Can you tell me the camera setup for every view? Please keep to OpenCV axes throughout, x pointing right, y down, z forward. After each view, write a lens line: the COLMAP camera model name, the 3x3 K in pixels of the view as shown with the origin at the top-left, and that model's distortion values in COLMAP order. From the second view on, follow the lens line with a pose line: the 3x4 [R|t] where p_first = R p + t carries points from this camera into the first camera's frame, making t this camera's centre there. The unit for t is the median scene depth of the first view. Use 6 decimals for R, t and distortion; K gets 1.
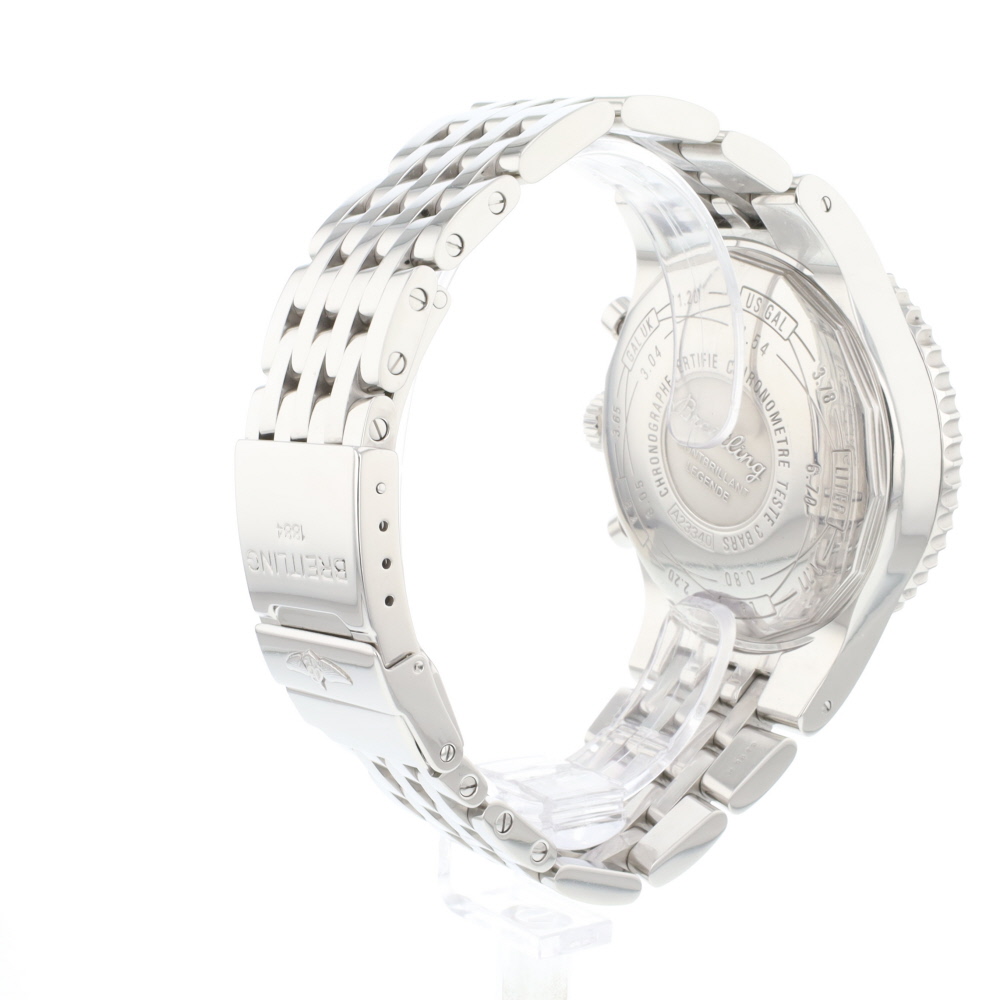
lens RADIAL K [[1000.2, 0, 499.4], [0, 1000.2, 499.3], [0, 0, 1]] dist [0.010352, 0.000000]
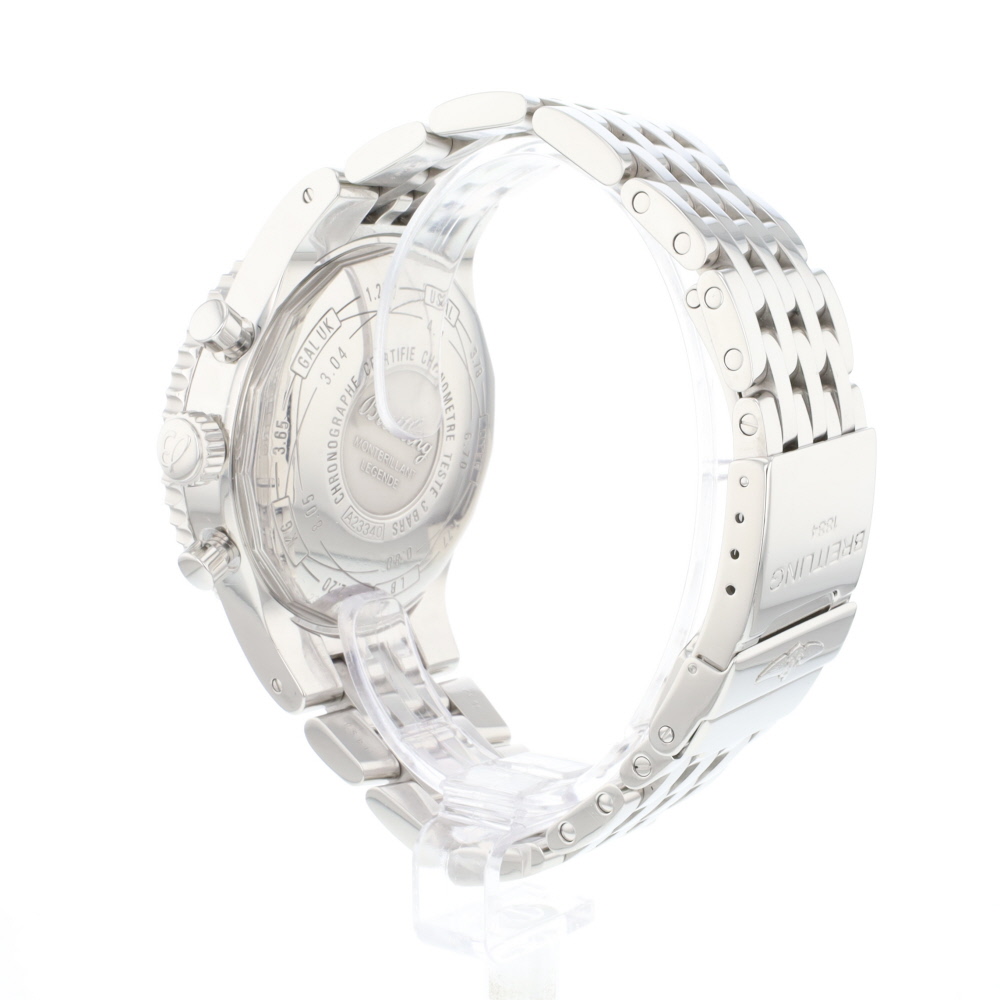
lens RADIAL K [[1000.2, 0, 499.4], [0, 1000.2, 500.8], [0, 0, 1]] dist [0.010352, 0.000000]
pose [[0.281306, -0.240613, 0.928963, -0.722551], [0.232690, 0.956267, 0.177223, -0.146849], [-0.930979, 0.166307, 0.324992, 0.571676]]
